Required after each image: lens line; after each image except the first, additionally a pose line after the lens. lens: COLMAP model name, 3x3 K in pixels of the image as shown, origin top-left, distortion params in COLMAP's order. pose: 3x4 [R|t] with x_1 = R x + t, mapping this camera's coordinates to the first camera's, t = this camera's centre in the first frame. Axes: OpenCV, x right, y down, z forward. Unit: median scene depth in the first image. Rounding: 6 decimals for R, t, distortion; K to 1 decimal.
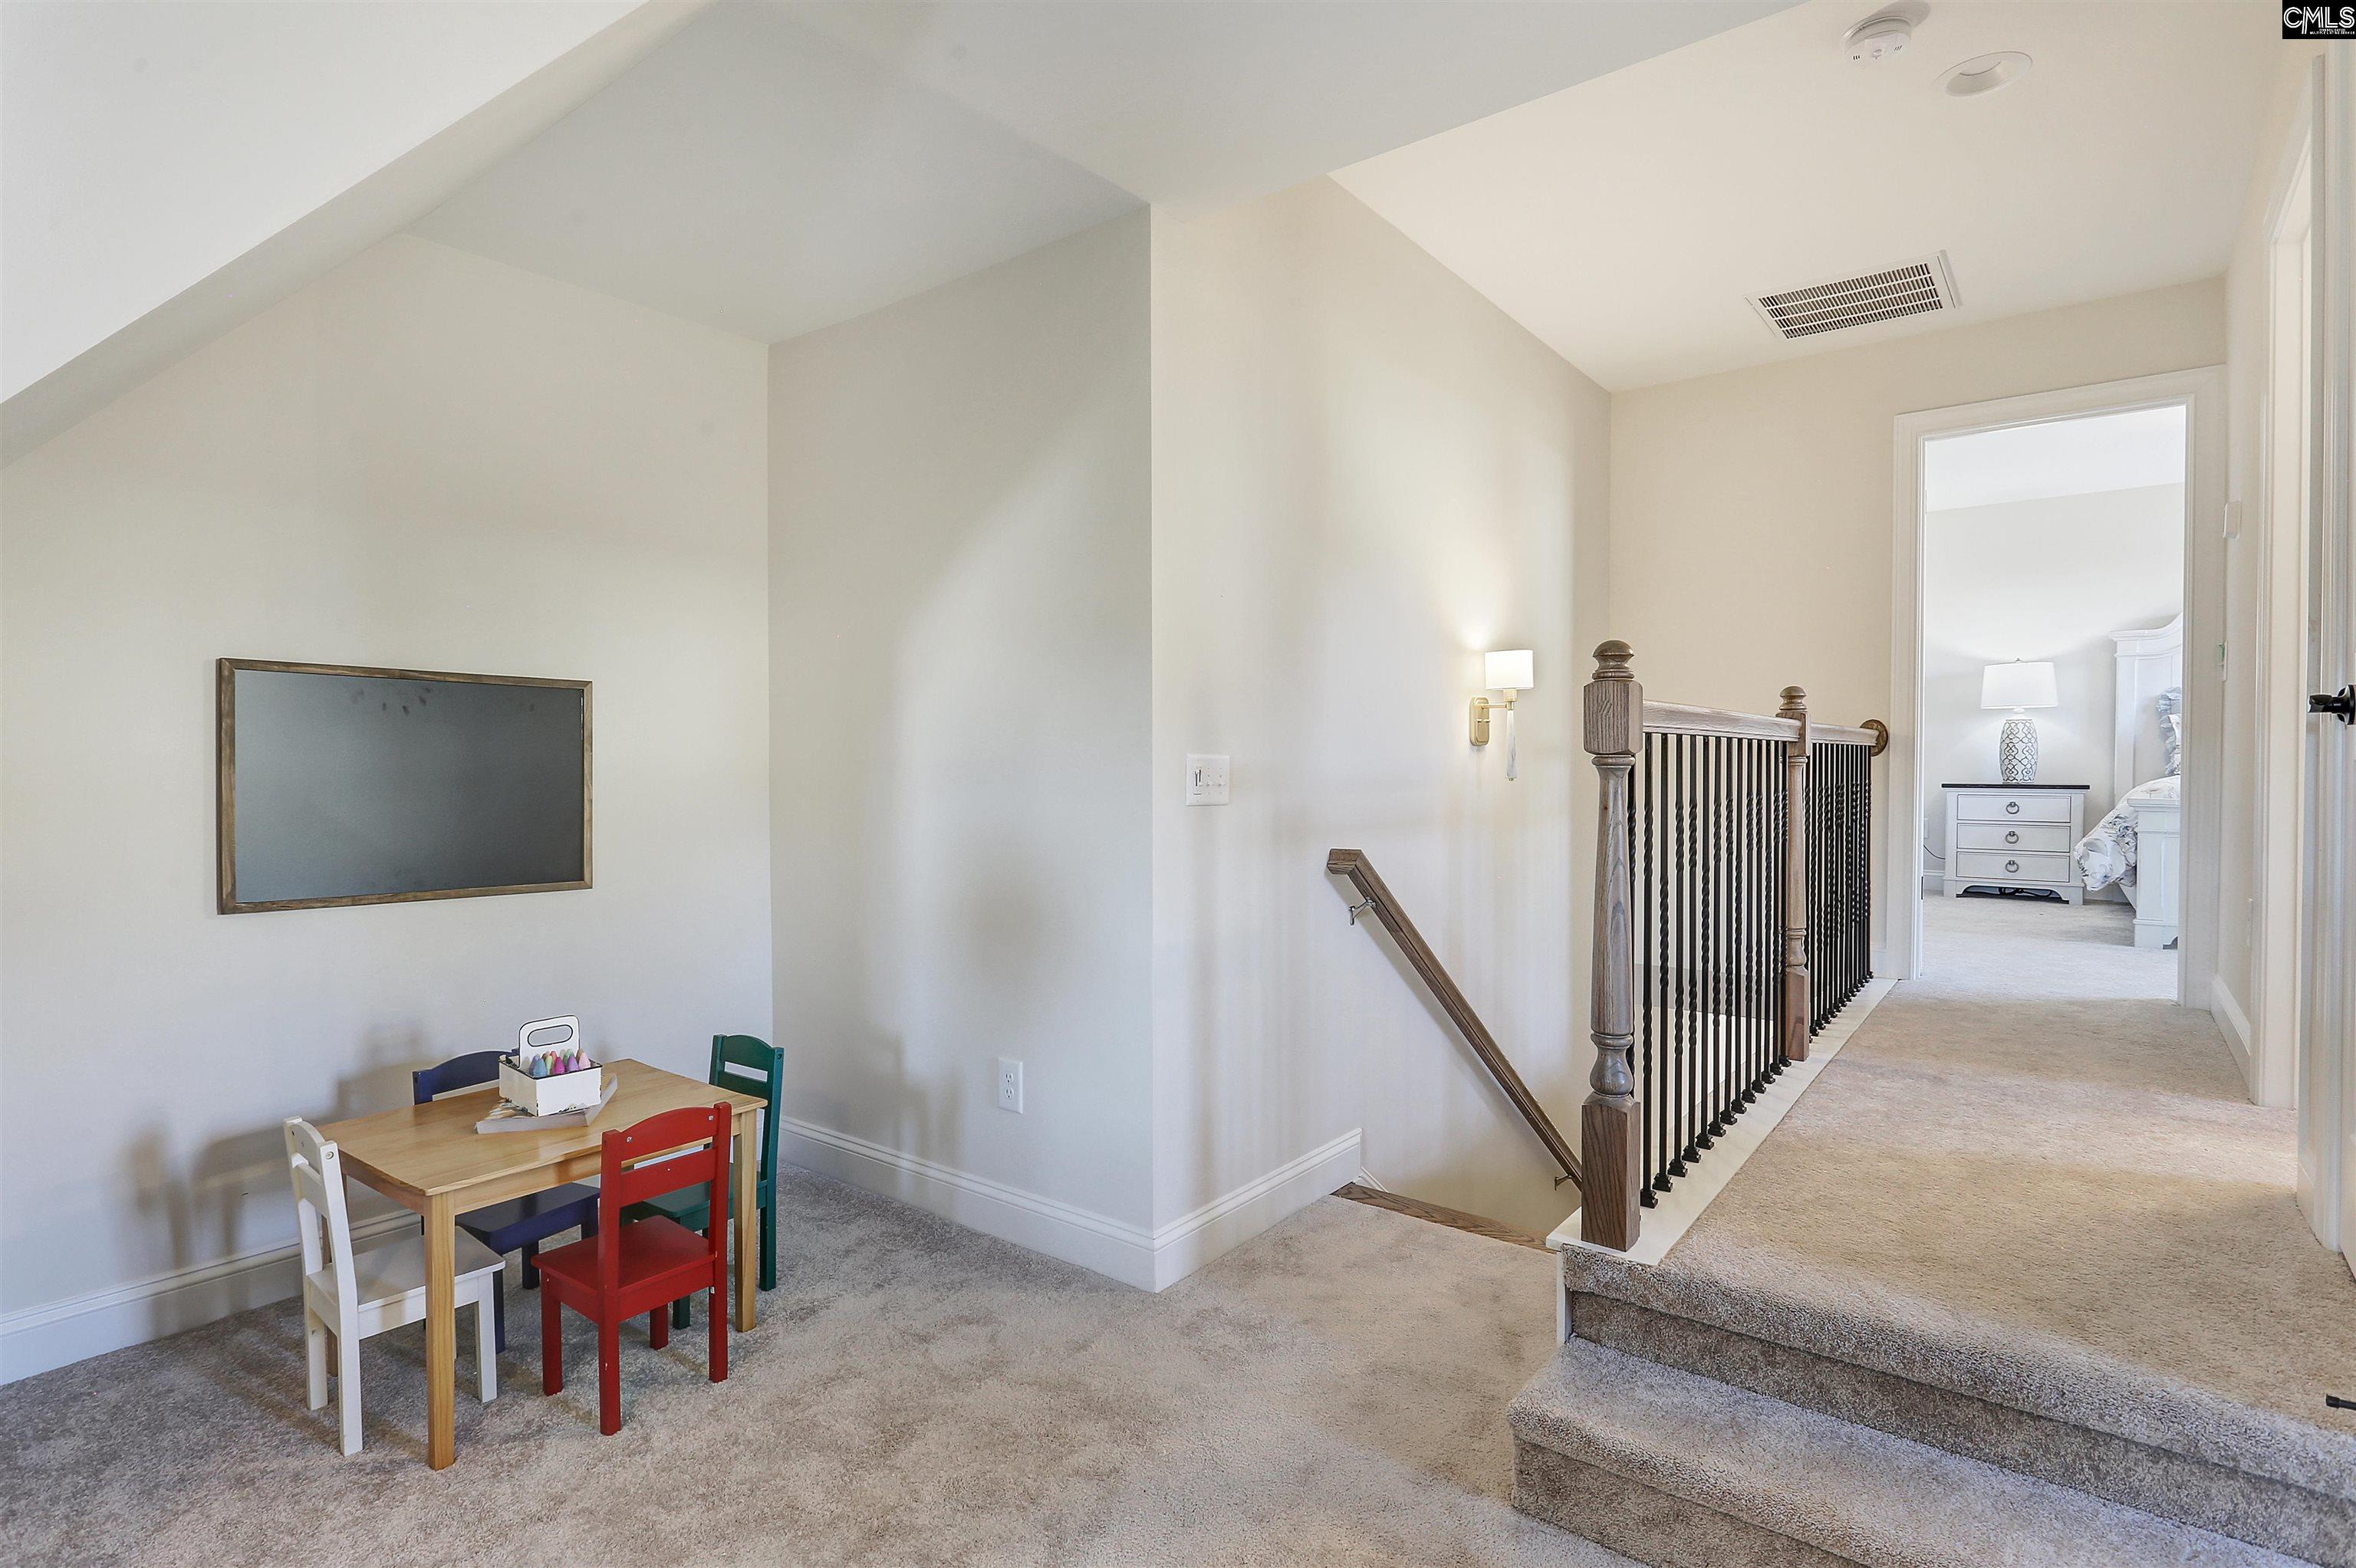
lens RADIAL K [[1169.5, 0, 1161.7], [0, 1169.5, 783.2], [0, 0, 1]] dist [-0.009535, 0.001522]
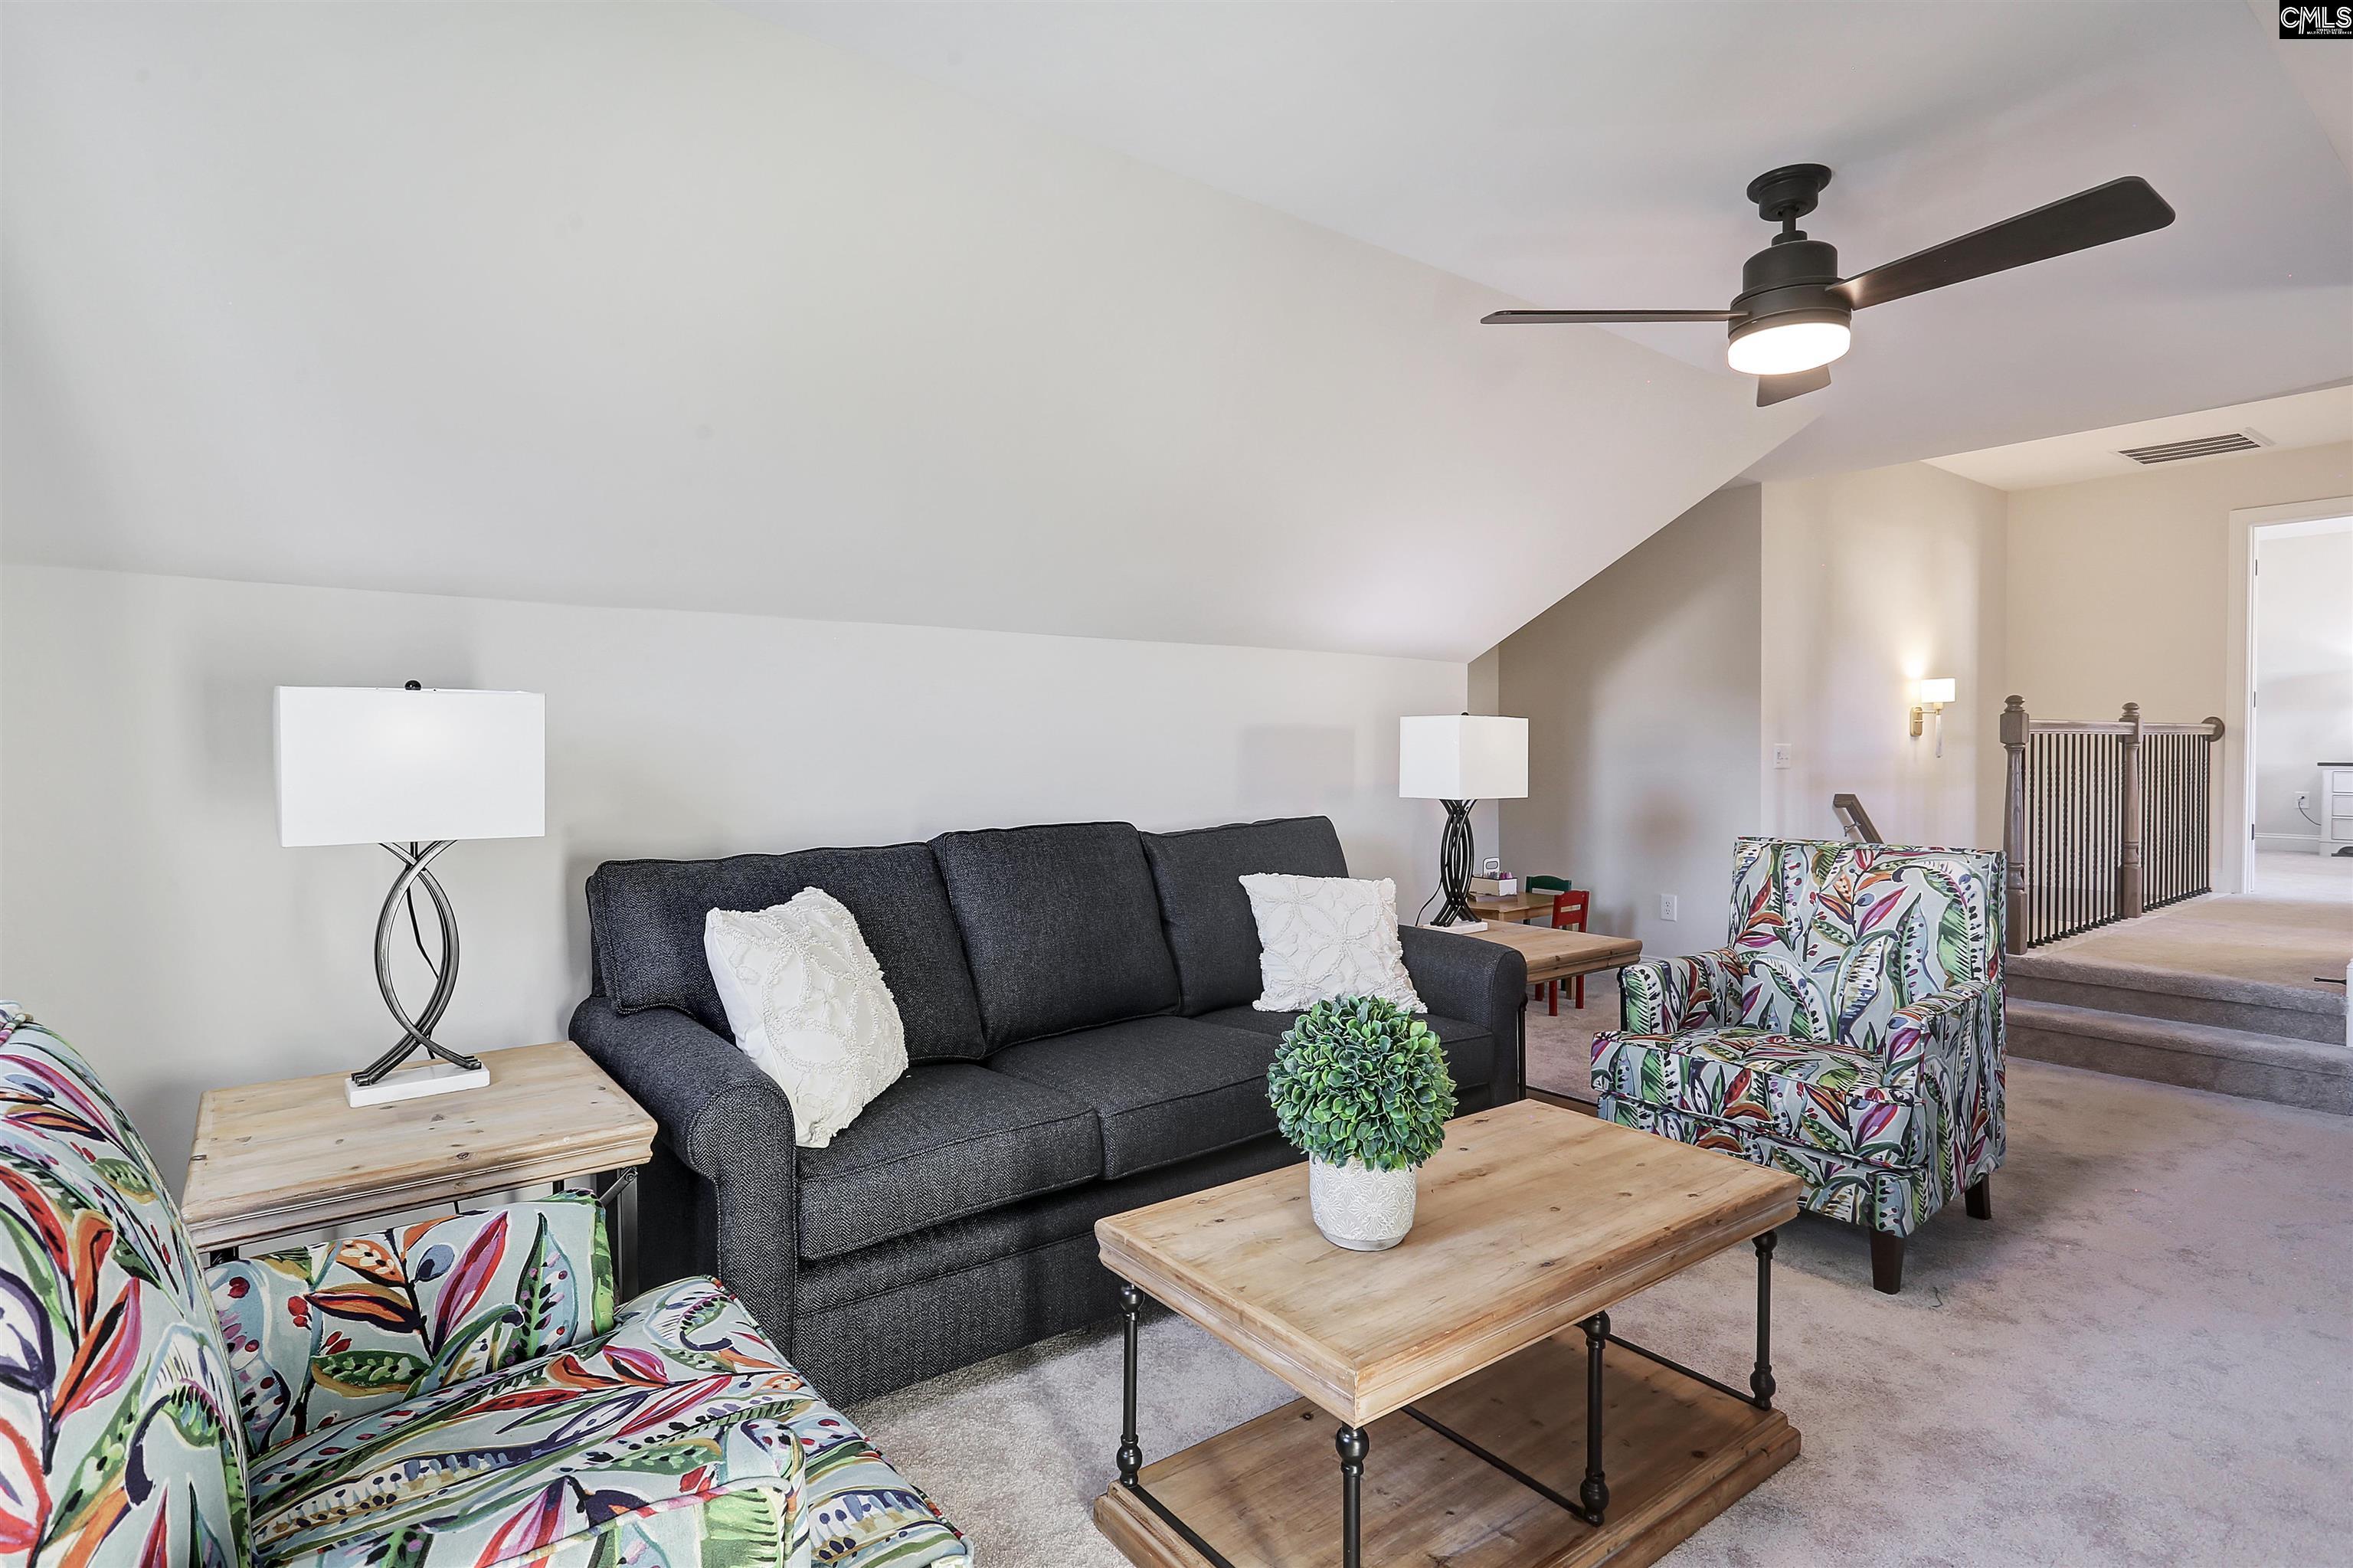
lens RADIAL K [[1168.2, 0, 1152.5], [0, 1168.2, 763.9], [0, 0, 1]] dist [-0.009535, 0.001522]
pose [[0.966463, 0.001906, -0.256799, -0.310694], [-0.002350, 0.999996, -0.001423, 0.010016], [0.256795, 0.001979, 0.966464, -0.769227]]
